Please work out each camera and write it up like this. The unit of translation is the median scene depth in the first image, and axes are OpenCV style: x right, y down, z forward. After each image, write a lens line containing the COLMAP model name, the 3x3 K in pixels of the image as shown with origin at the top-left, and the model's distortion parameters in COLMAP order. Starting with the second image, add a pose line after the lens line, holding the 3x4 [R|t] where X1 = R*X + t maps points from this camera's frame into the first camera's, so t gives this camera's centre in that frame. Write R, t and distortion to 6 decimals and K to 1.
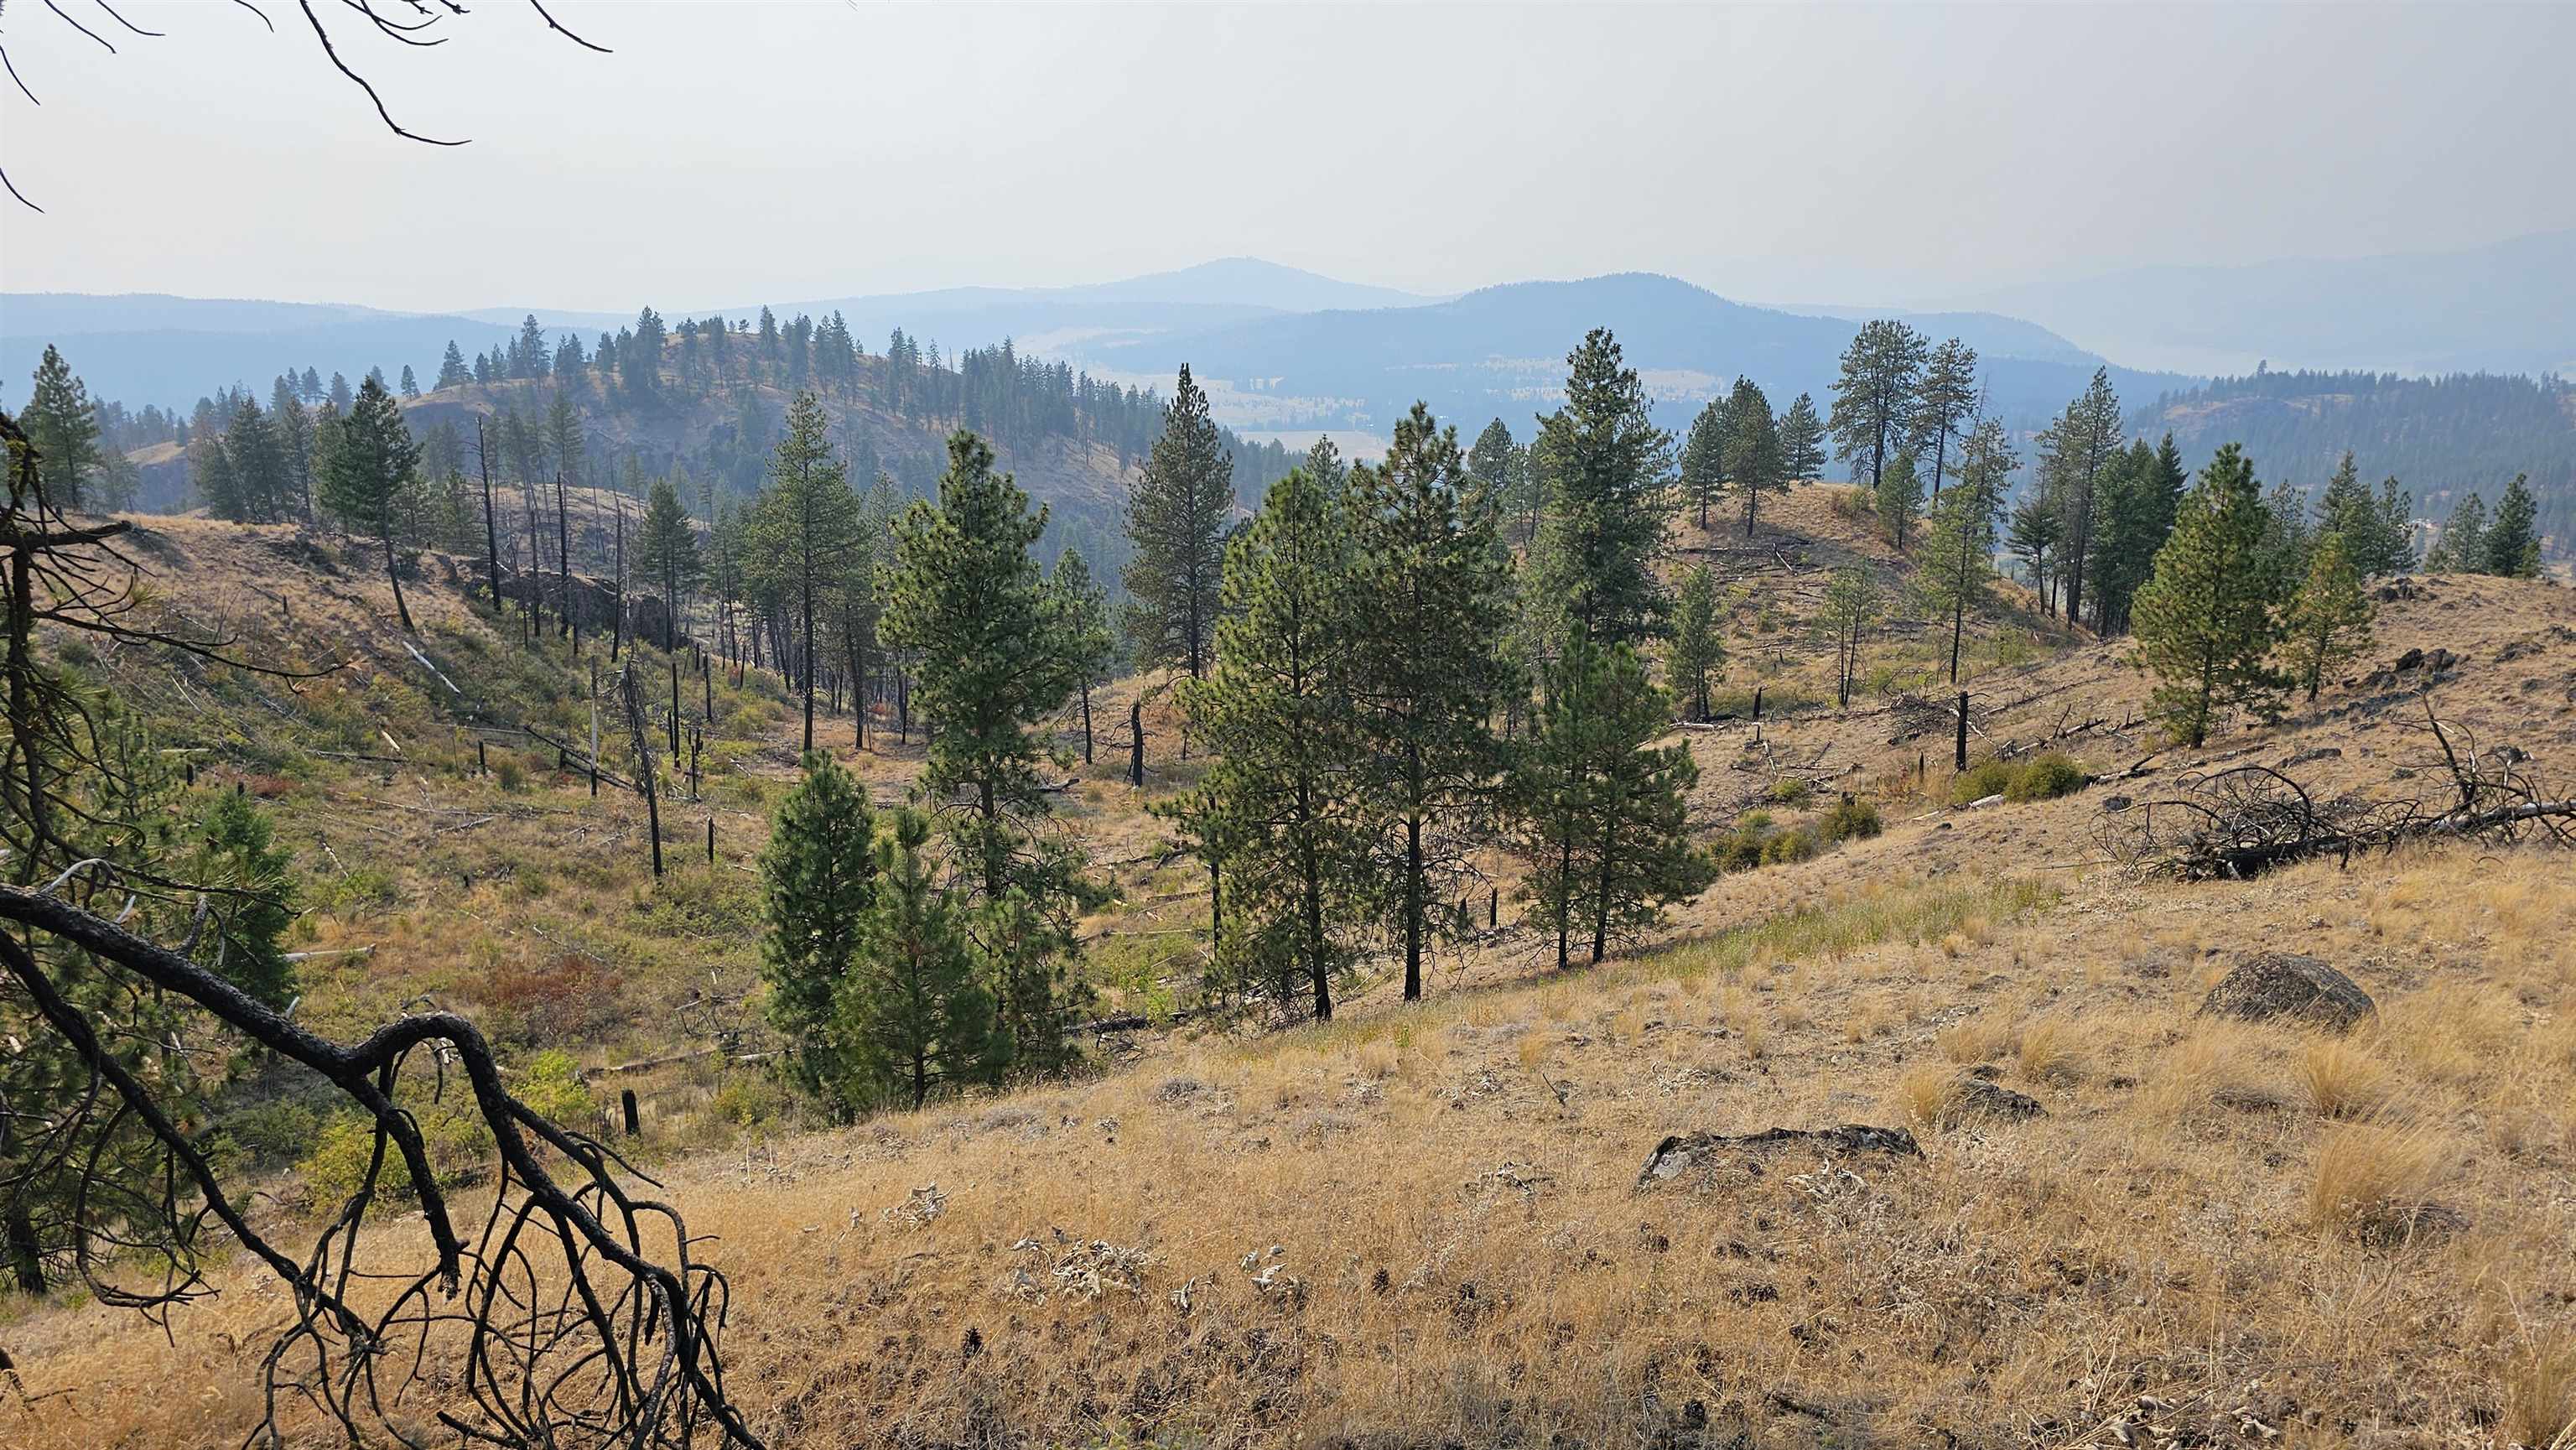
lens RADIAL K [[1752.7, 0, 1297.1], [0, 1752.7, 716.0], [0, 0, 1]] dist [0.080434, -0.087404]
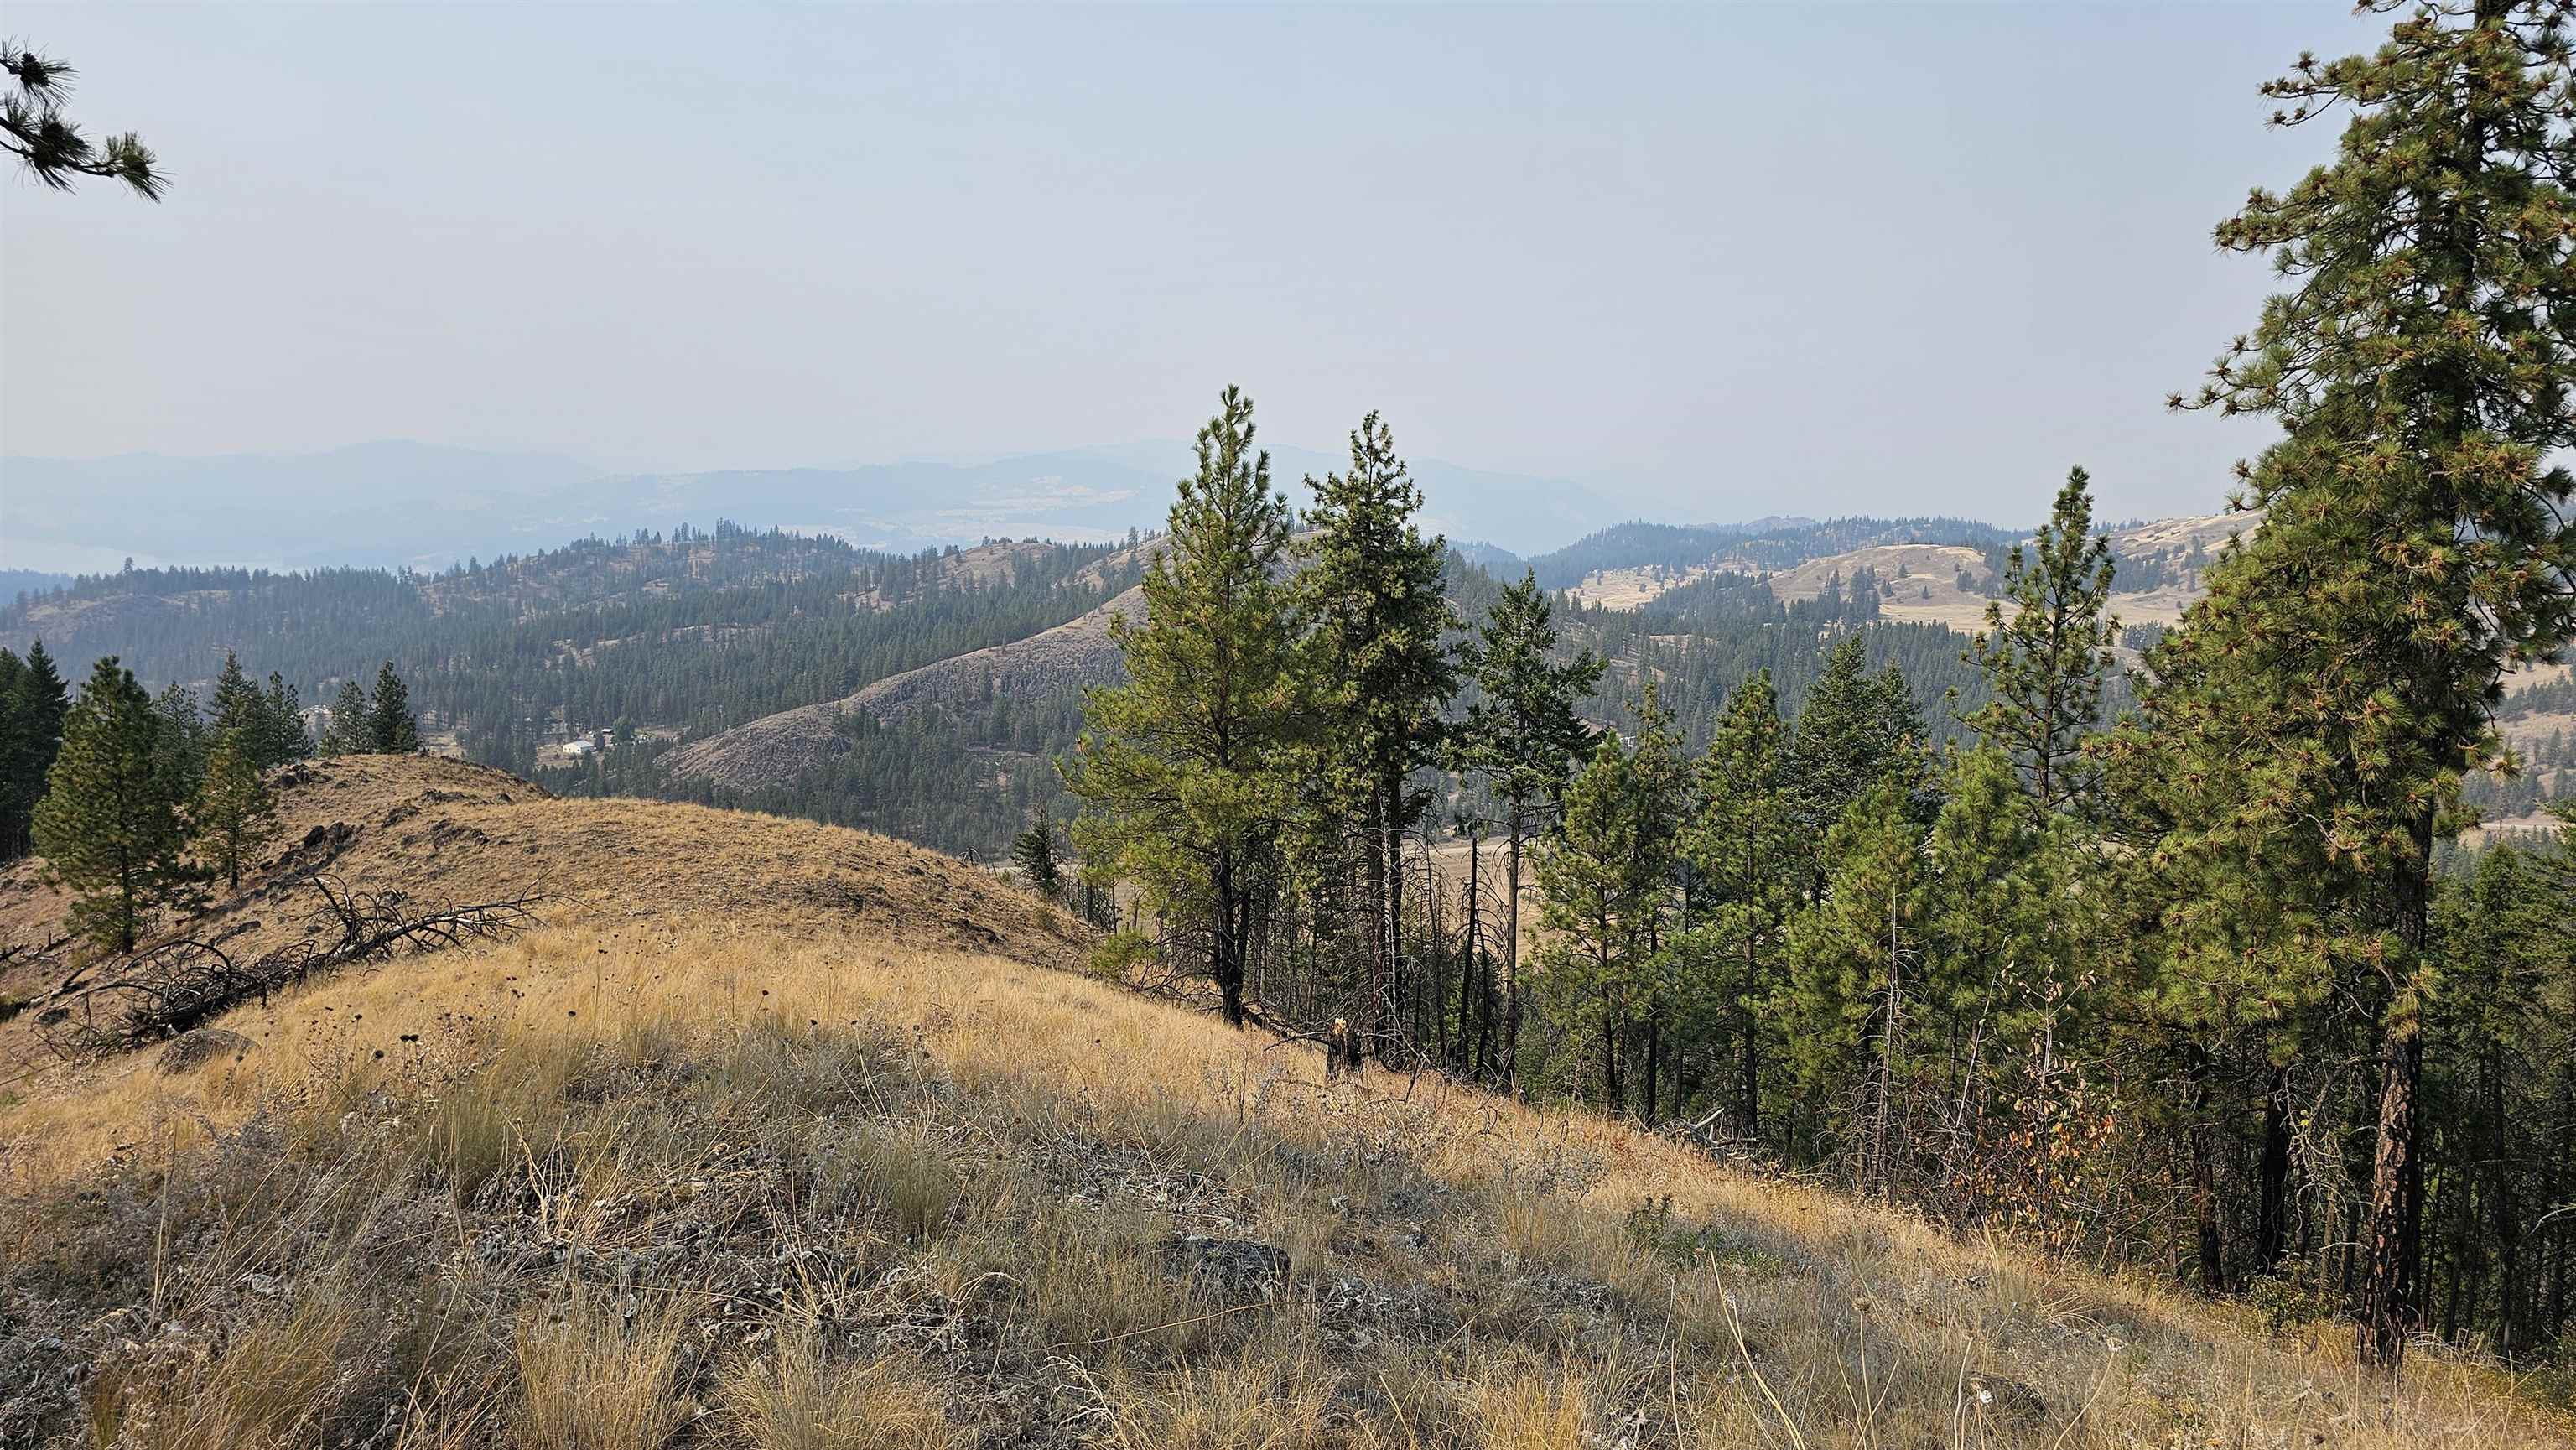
lens RADIAL K [[1740.6, 0, 1331.2], [0, 1740.6, 720.9], [0, 0, 1]] dist [0.039917, -0.039235]
pose [[0.465790, -0.093232, 0.879970, -0.021836], [0.182813, 0.983120, 0.007393, 0.002813], [-0.865806, 0.157427, 0.474971, -0.044187]]
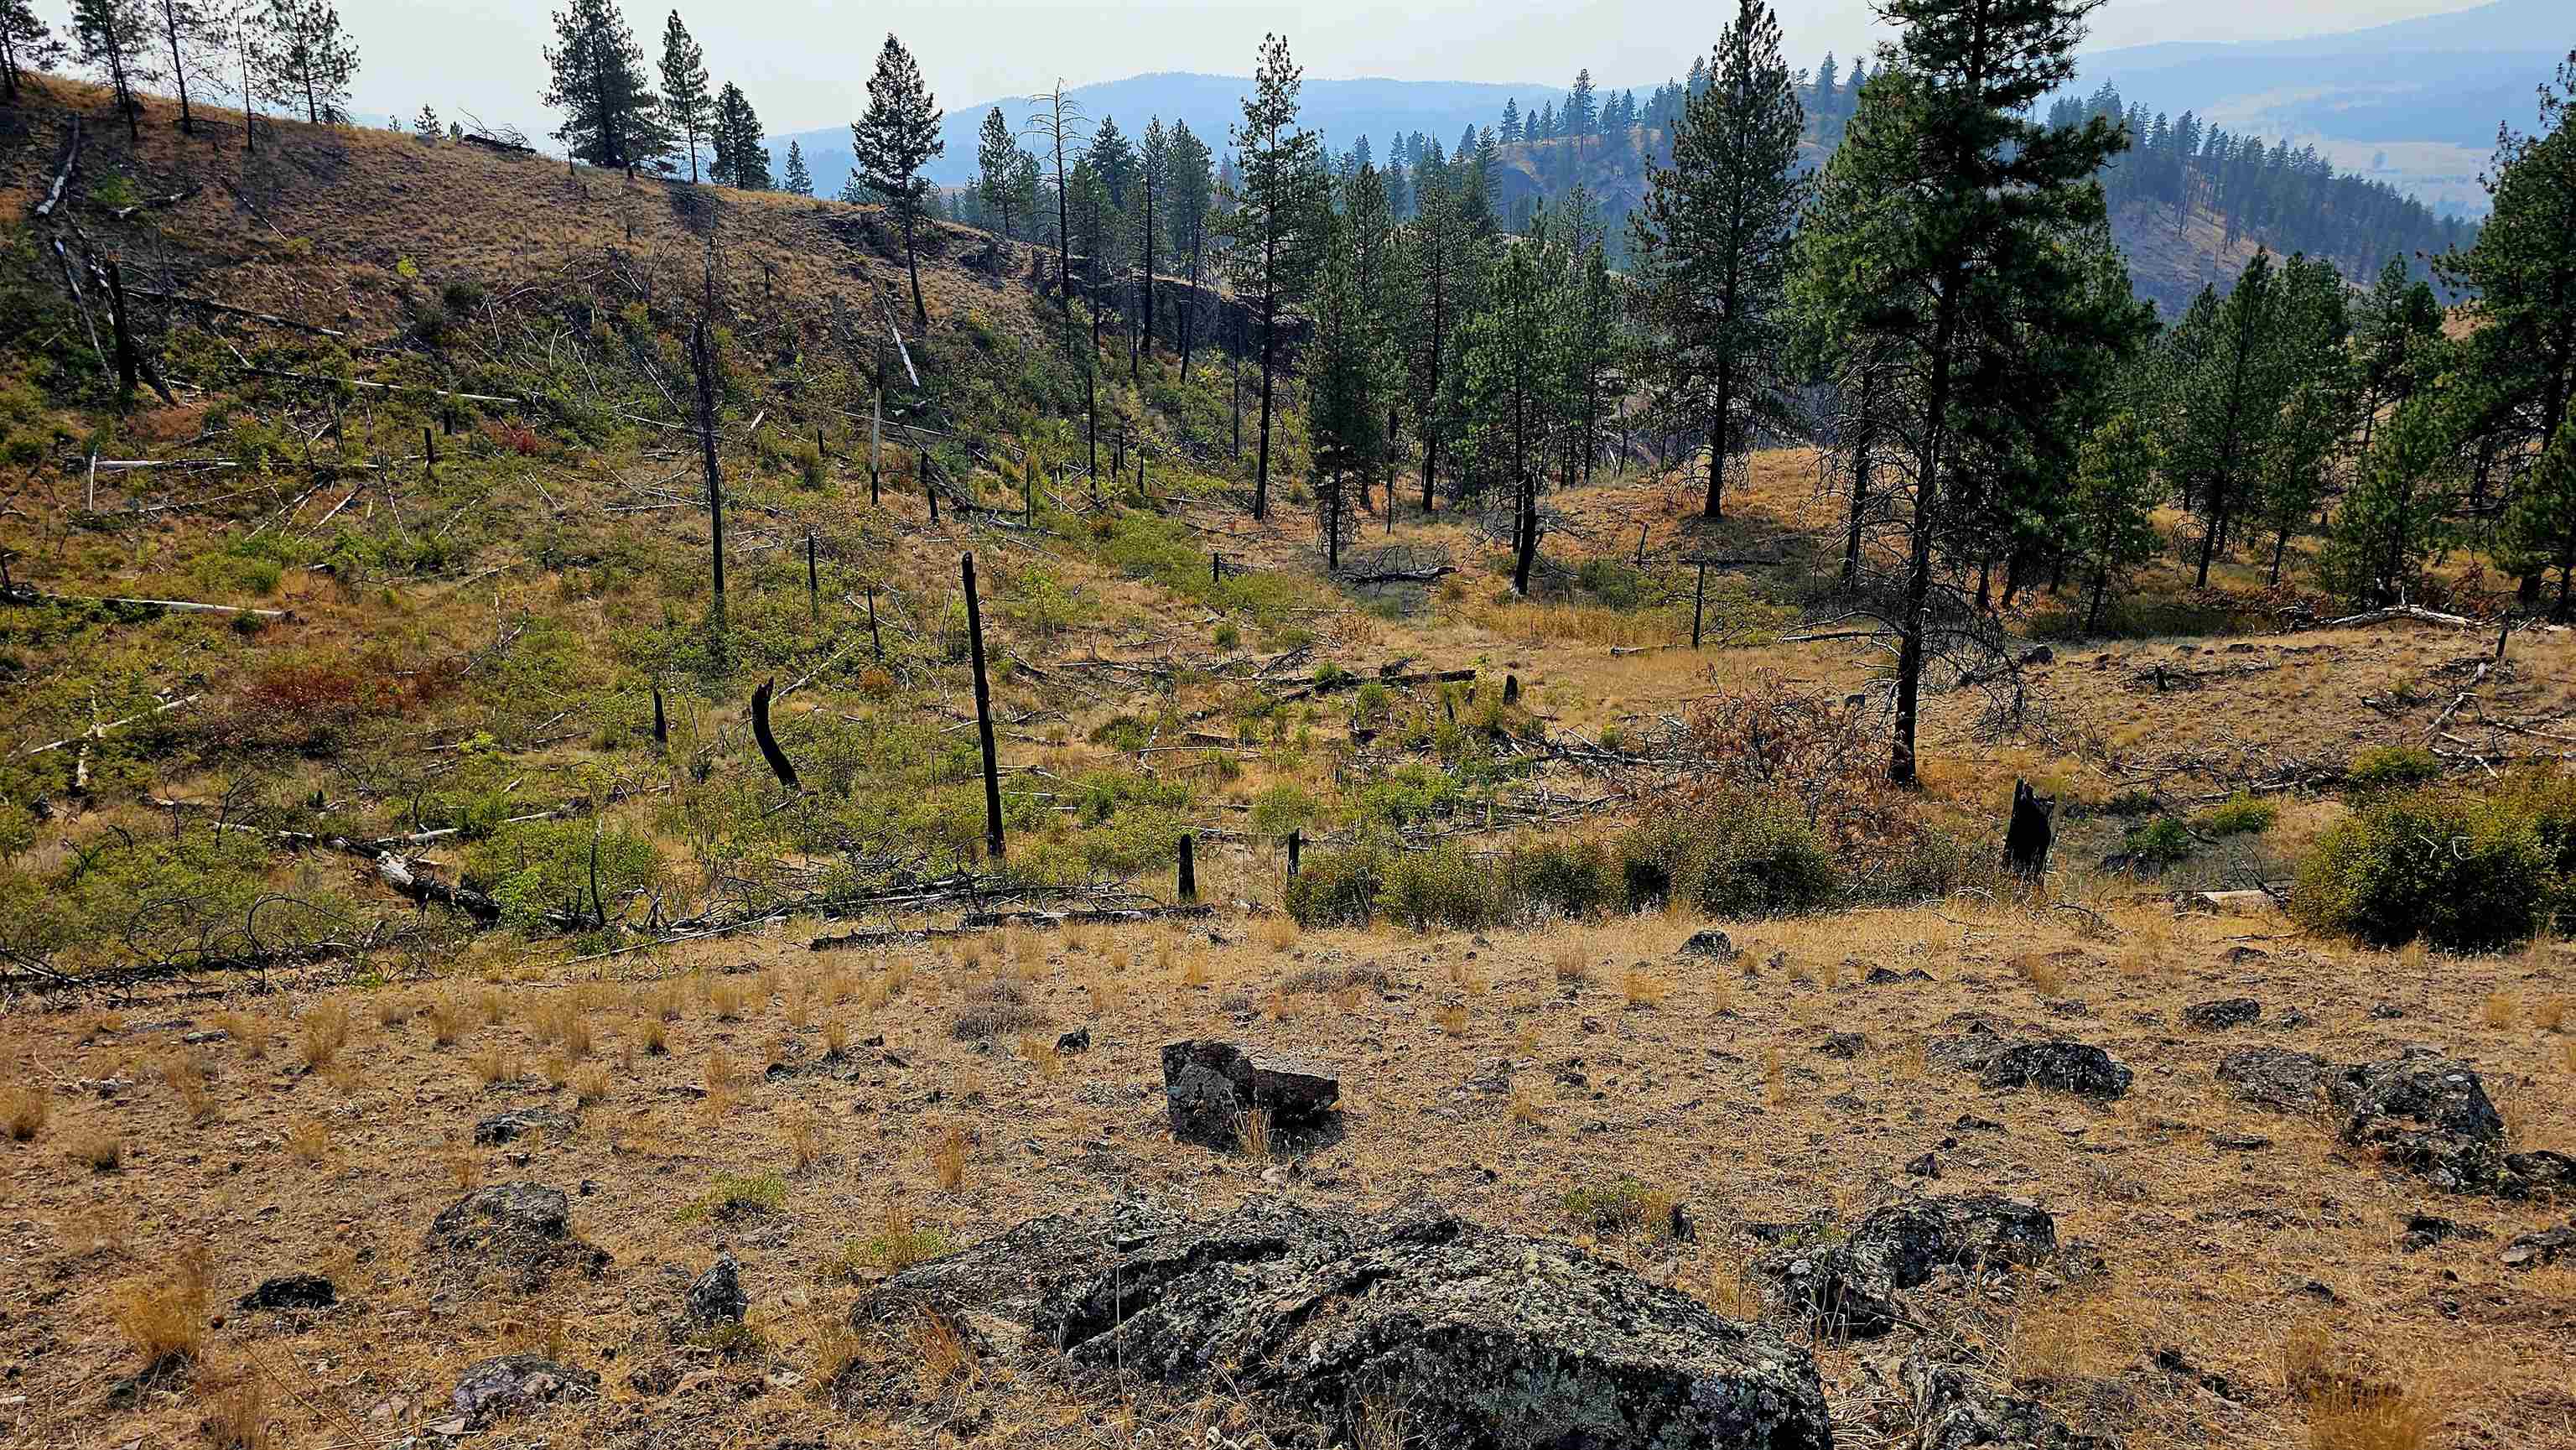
lens RADIAL K [[1752.7, 0, 1297.1], [0, 1752.7, 716.0], [0, 0, 1]] dist [0.080434, -0.087404]
pose [[0.812503, 0.180249, -0.554391, 0.190218], [-0.115469, 0.981917, 0.150022, -0.004335], [0.571407, -0.057879, 0.818623, 0.295489]]
